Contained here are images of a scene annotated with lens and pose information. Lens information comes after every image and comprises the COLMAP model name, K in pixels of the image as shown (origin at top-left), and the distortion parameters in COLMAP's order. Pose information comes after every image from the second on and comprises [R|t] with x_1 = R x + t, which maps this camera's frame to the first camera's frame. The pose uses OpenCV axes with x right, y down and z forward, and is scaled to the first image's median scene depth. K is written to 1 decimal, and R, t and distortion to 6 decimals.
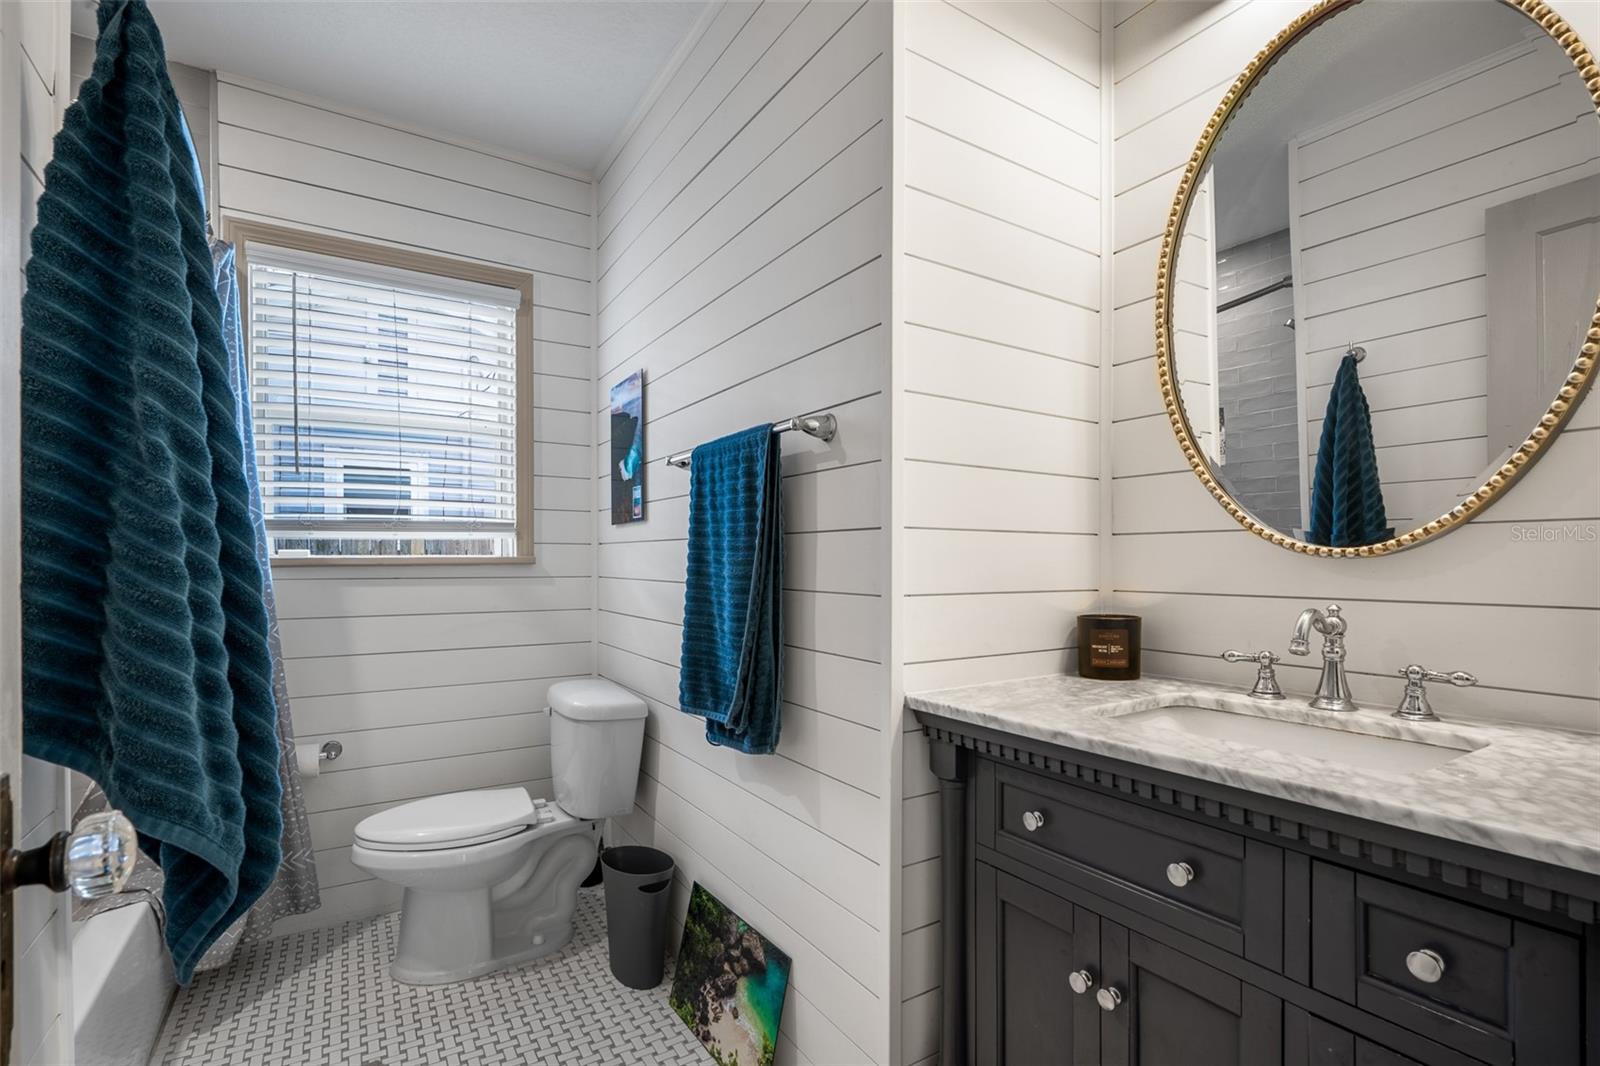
lens RADIAL K [[736.0, 0, 789.2], [0, 736.0, 531.5], [0, 0, 1]] dist [-0.001212, 0.000816]
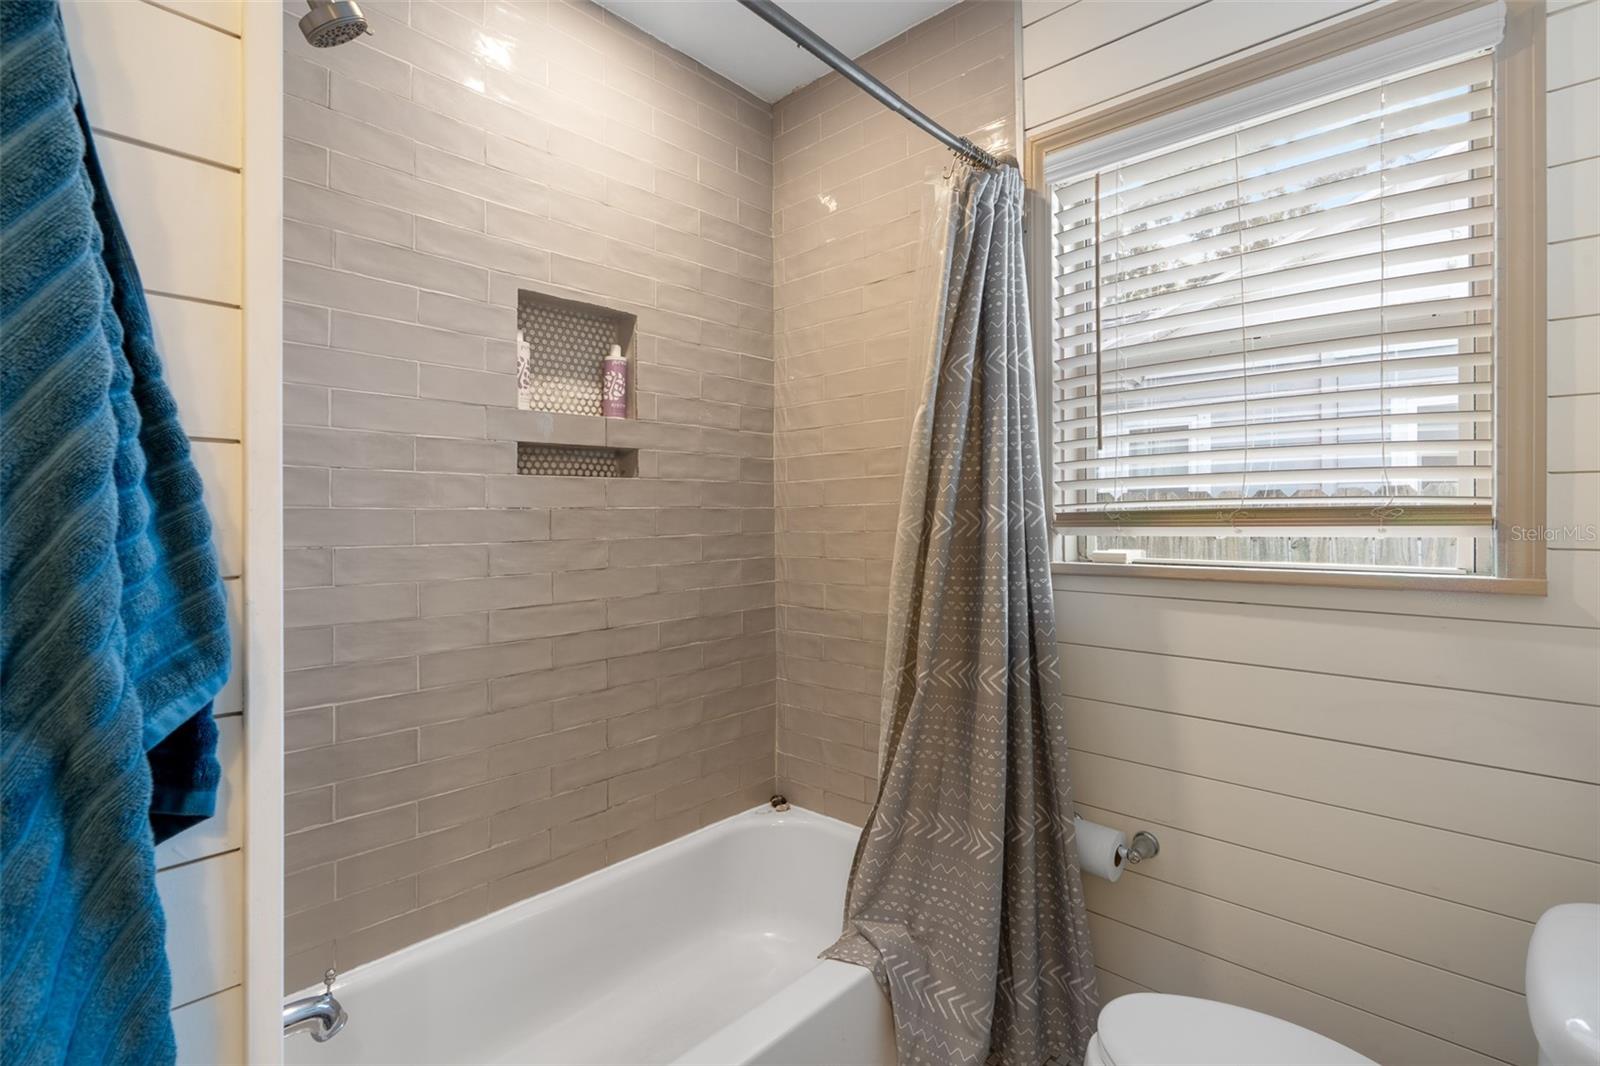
lens RADIAL K [[741.7, 0, 801.8], [0, 741.7, 527.0], [0, 0, 1]] dist [-0.002229, 0.001108]
pose [[0.272848, -0.001985, -0.962055, -0.043283], [0.018359, 0.999827, 0.003143, -0.007159], [0.961882, -0.018520, 0.272837, 0.481987]]
